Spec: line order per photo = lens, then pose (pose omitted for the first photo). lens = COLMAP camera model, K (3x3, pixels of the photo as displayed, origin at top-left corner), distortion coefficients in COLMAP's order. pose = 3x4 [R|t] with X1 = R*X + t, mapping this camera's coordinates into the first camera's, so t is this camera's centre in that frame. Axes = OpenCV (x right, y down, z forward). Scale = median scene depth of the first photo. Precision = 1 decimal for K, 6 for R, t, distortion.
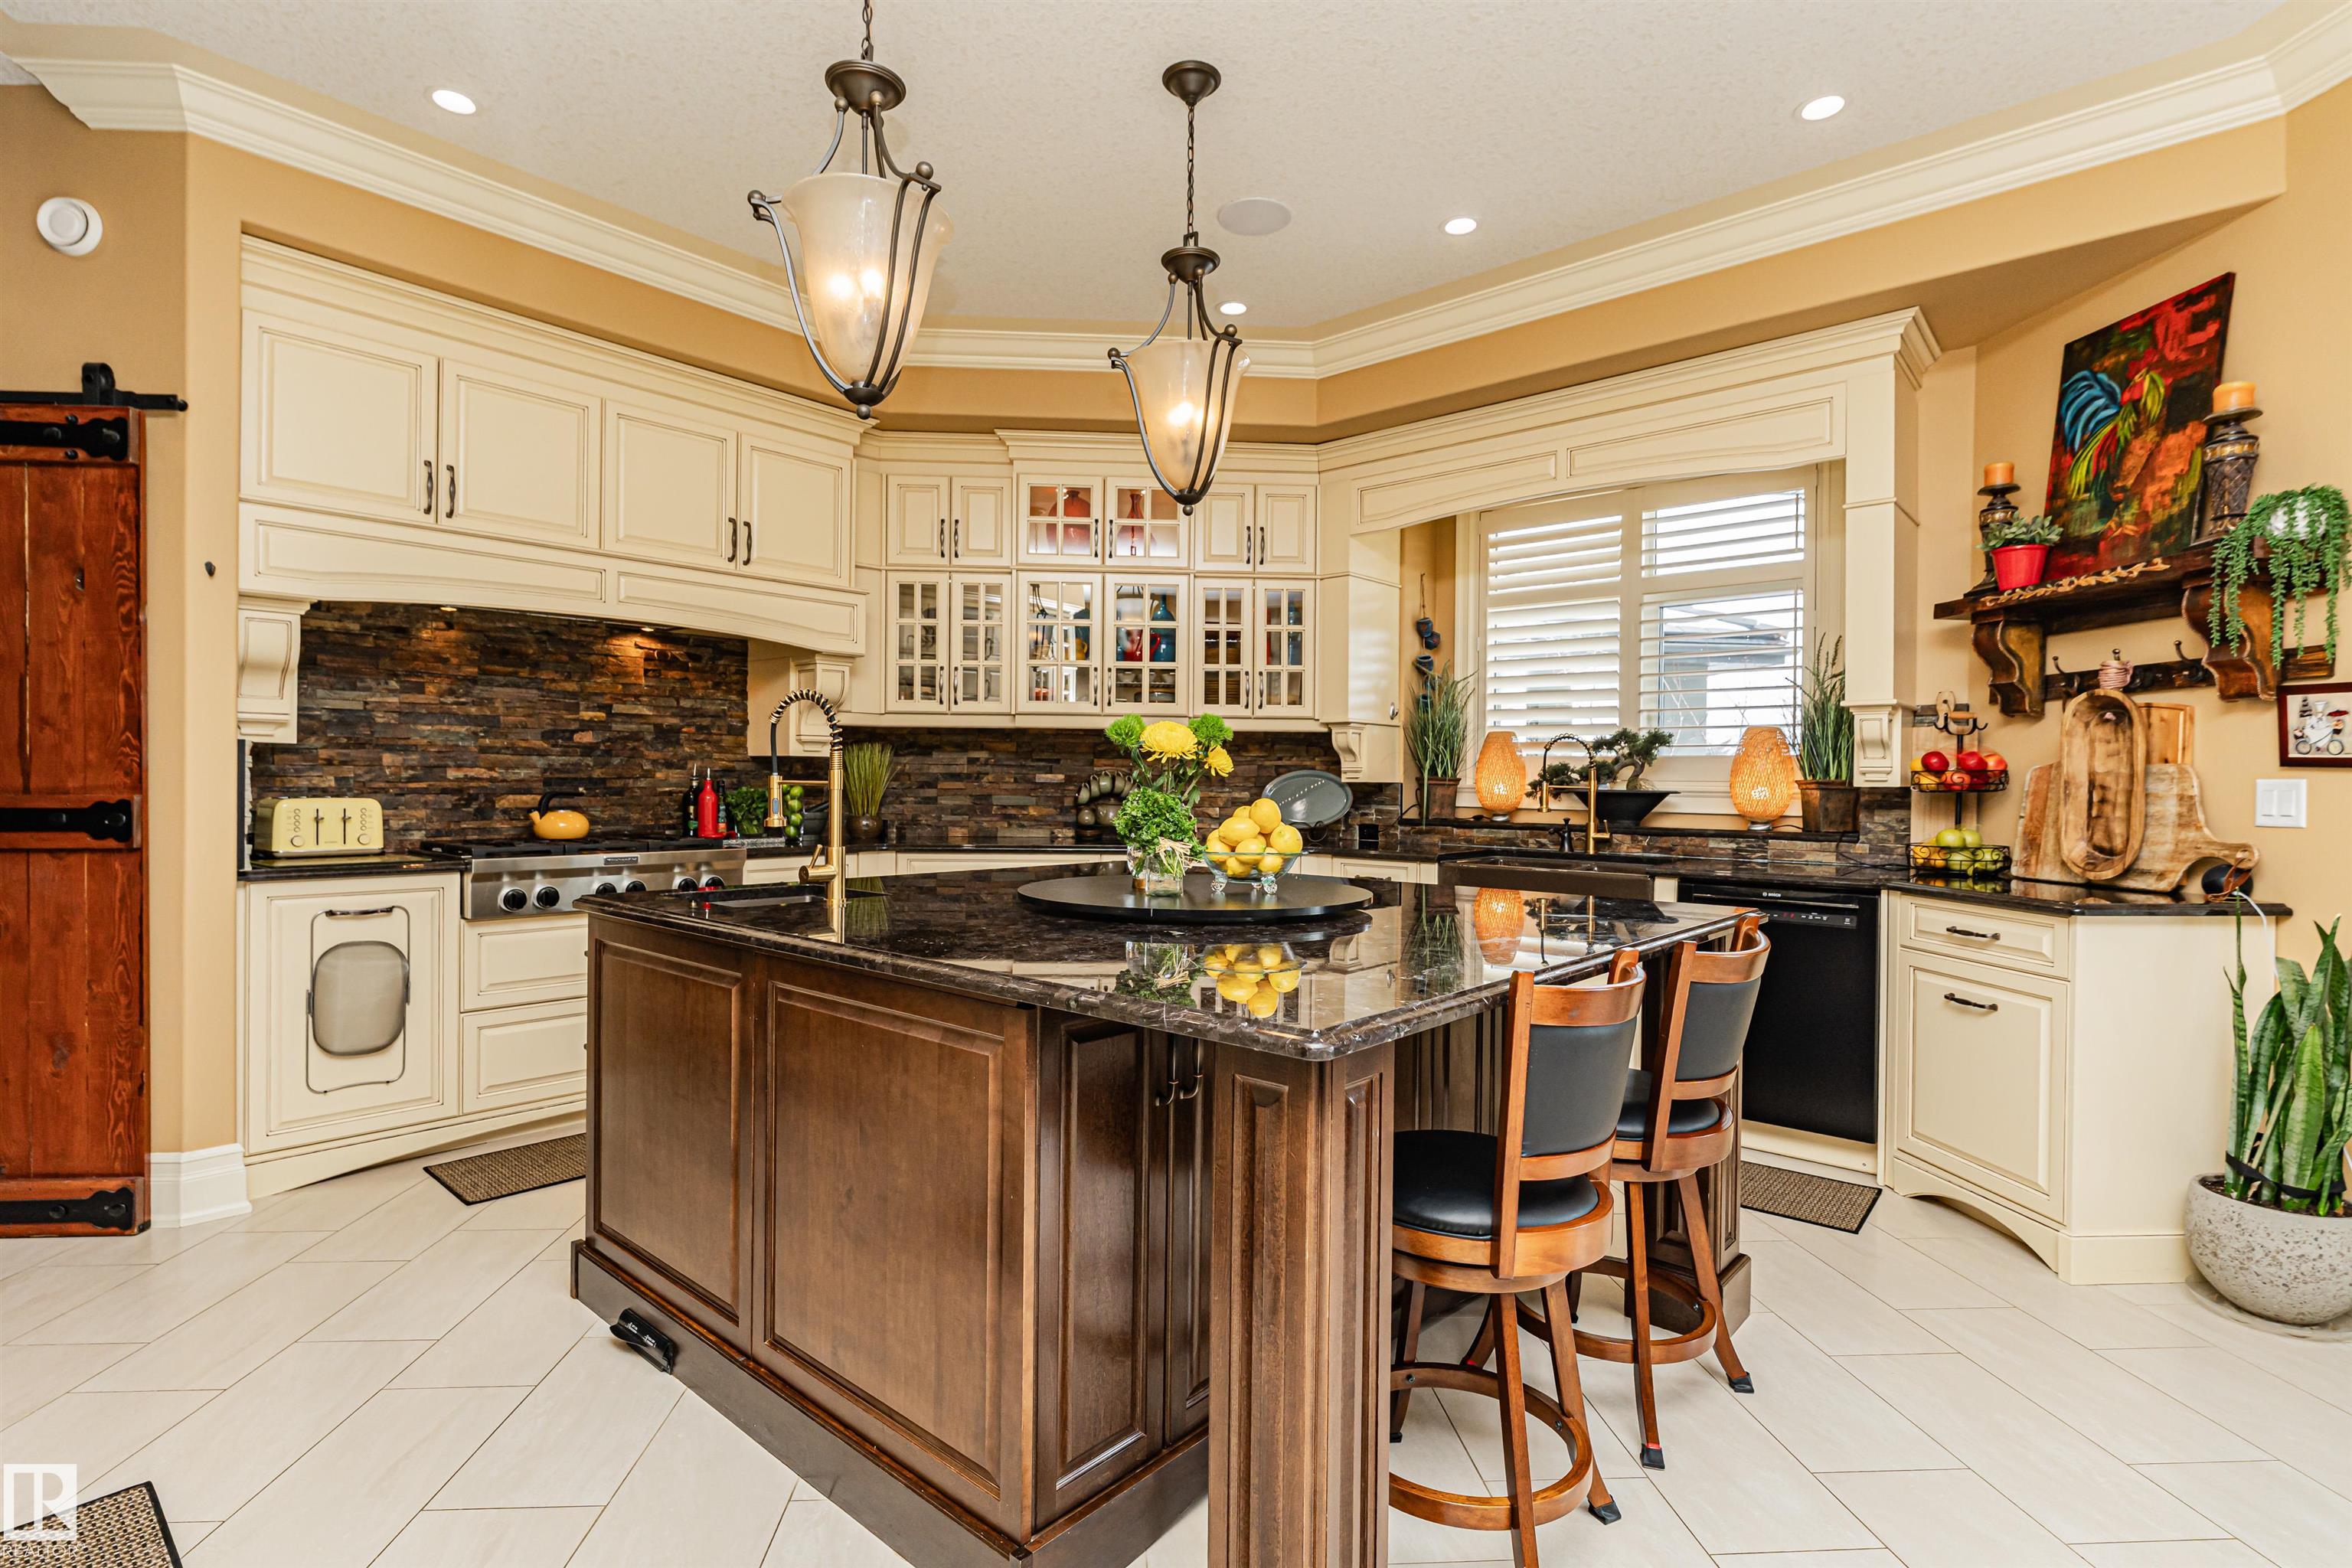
lens RADIAL K [[1096.1, 0, 1175.5], [0, 1096.1, 789.3], [0, 0, 1]] dist [-0.000341, -0.000610]
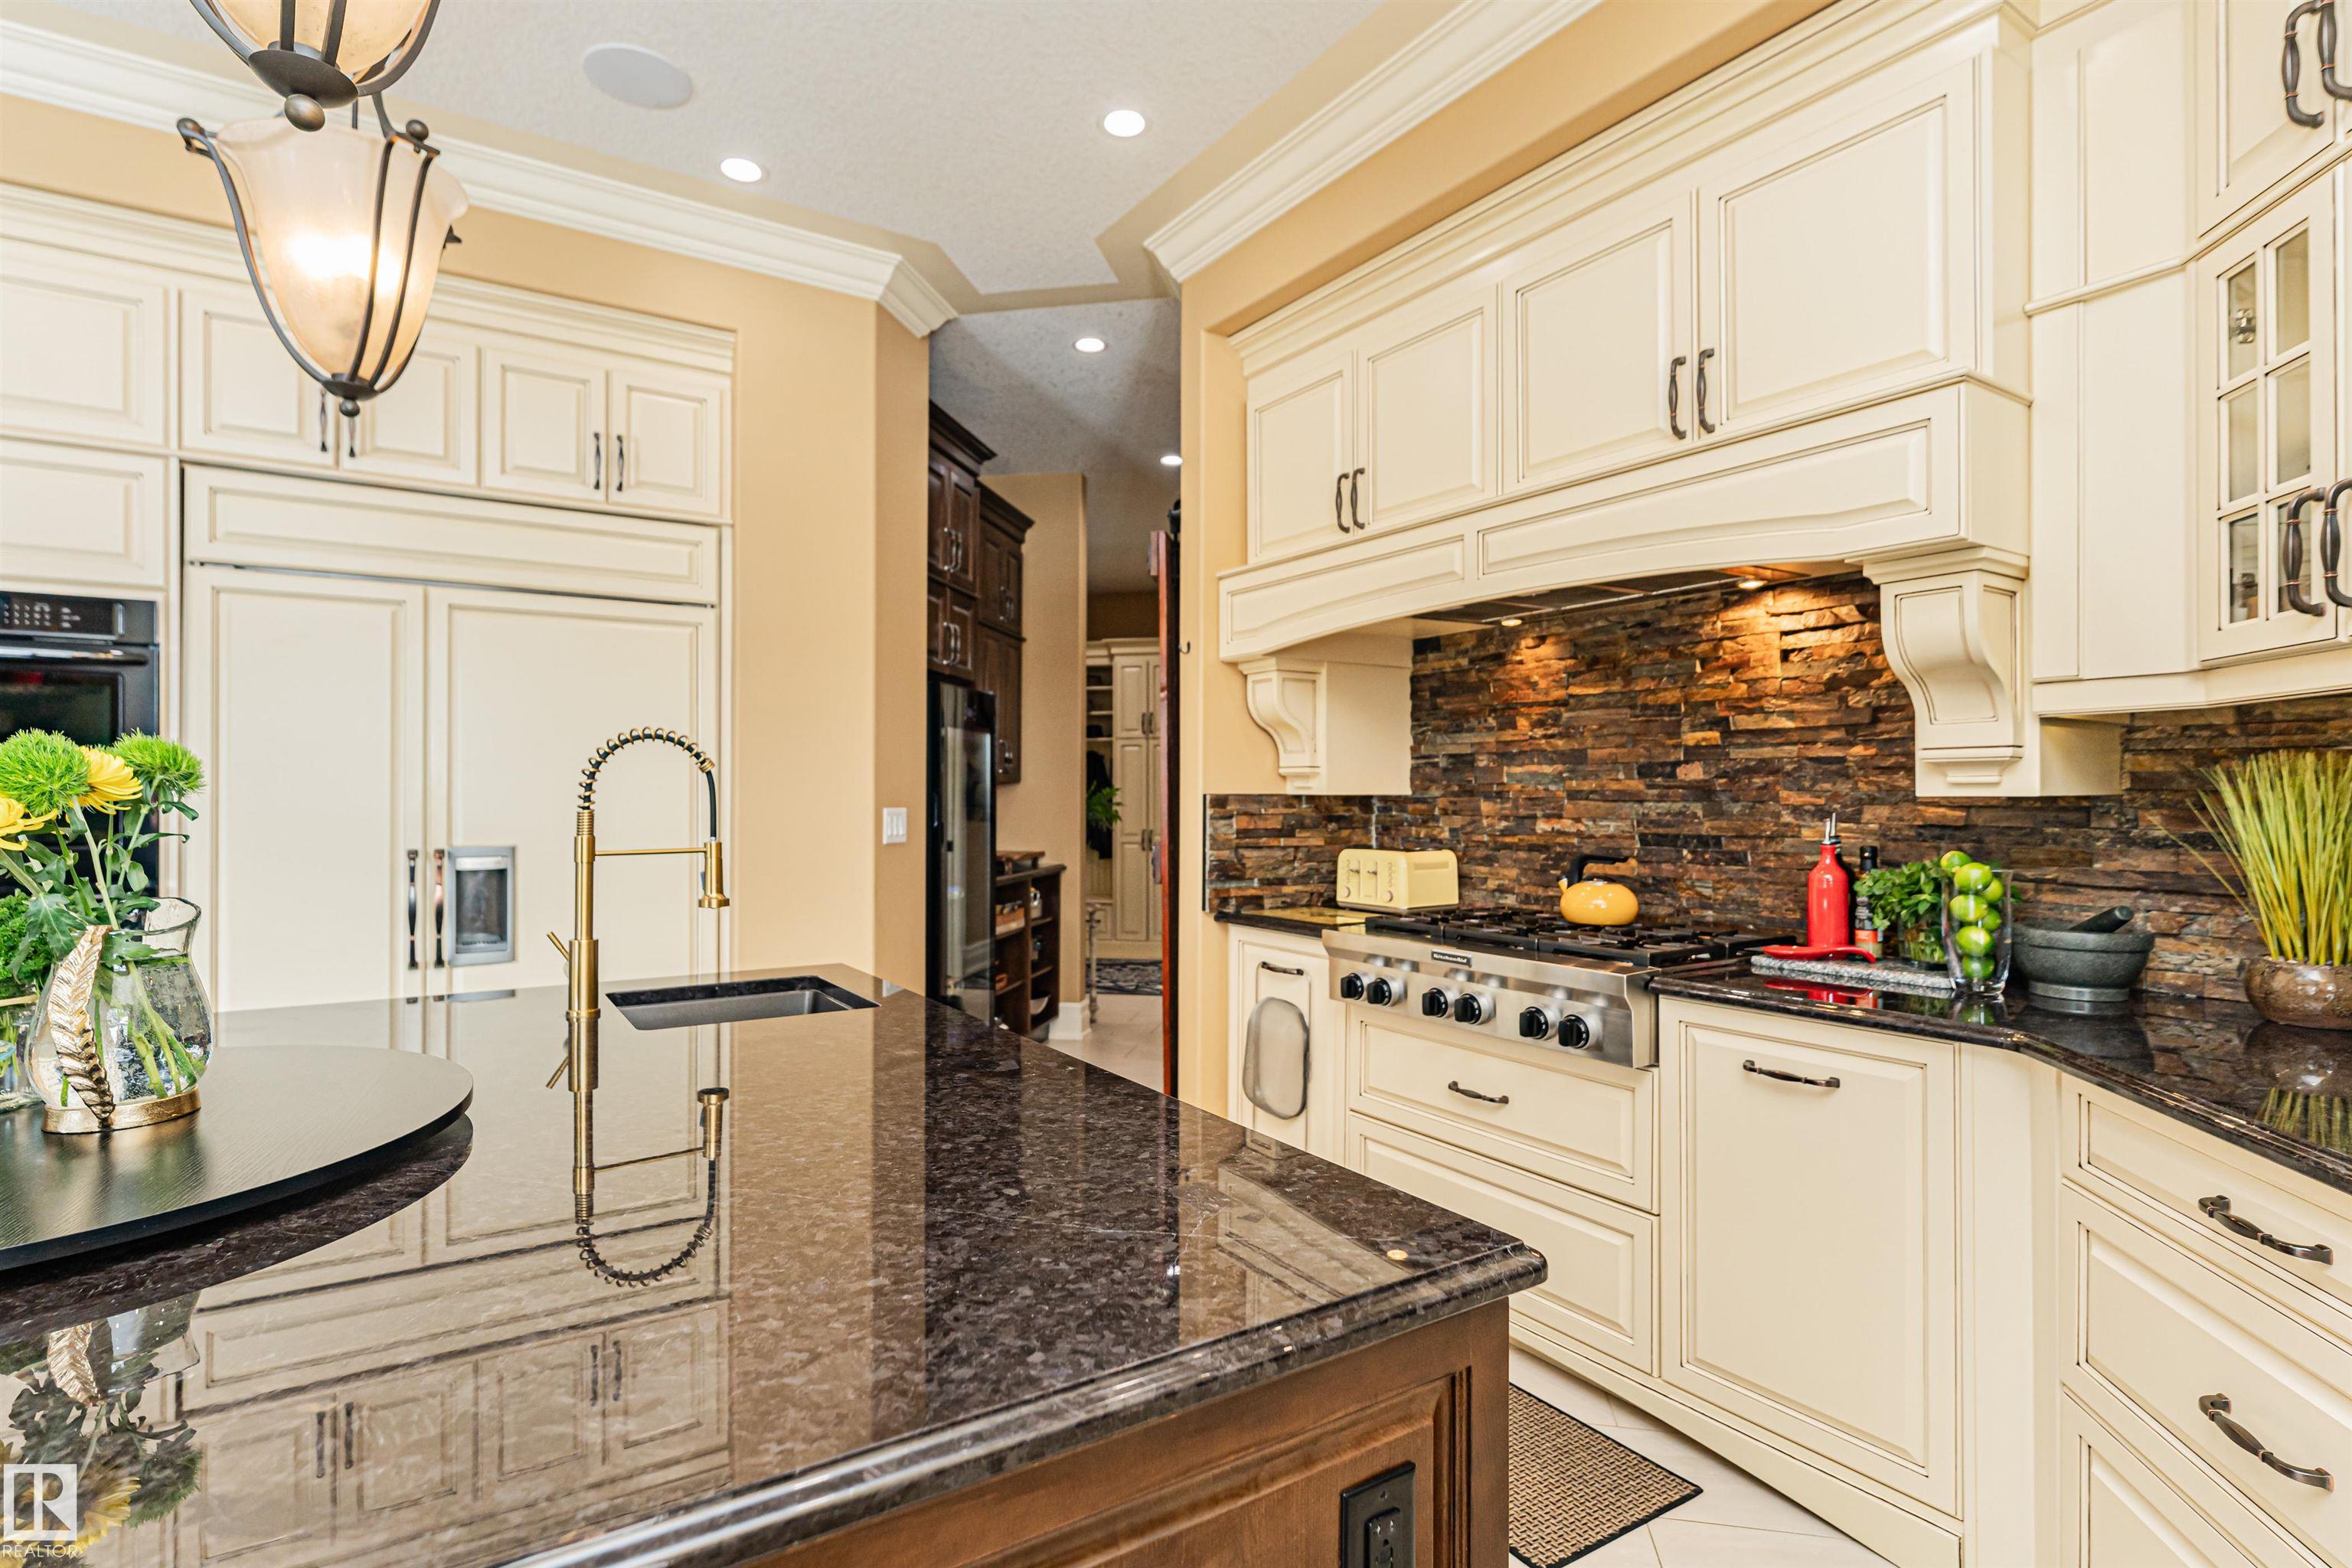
lens RADIAL K [[1120.3, 0, 1167.7], [0, 1120.3, 800.7], [0, 0, 1]] dist [-0.000457, -0.000158]
pose [[-0.257878, -0.007432, -0.966149, 0.198625], [-0.016026, 0.999866, -0.003414, -0.025850], [0.966045, 0.014603, -0.257962, 0.963563]]
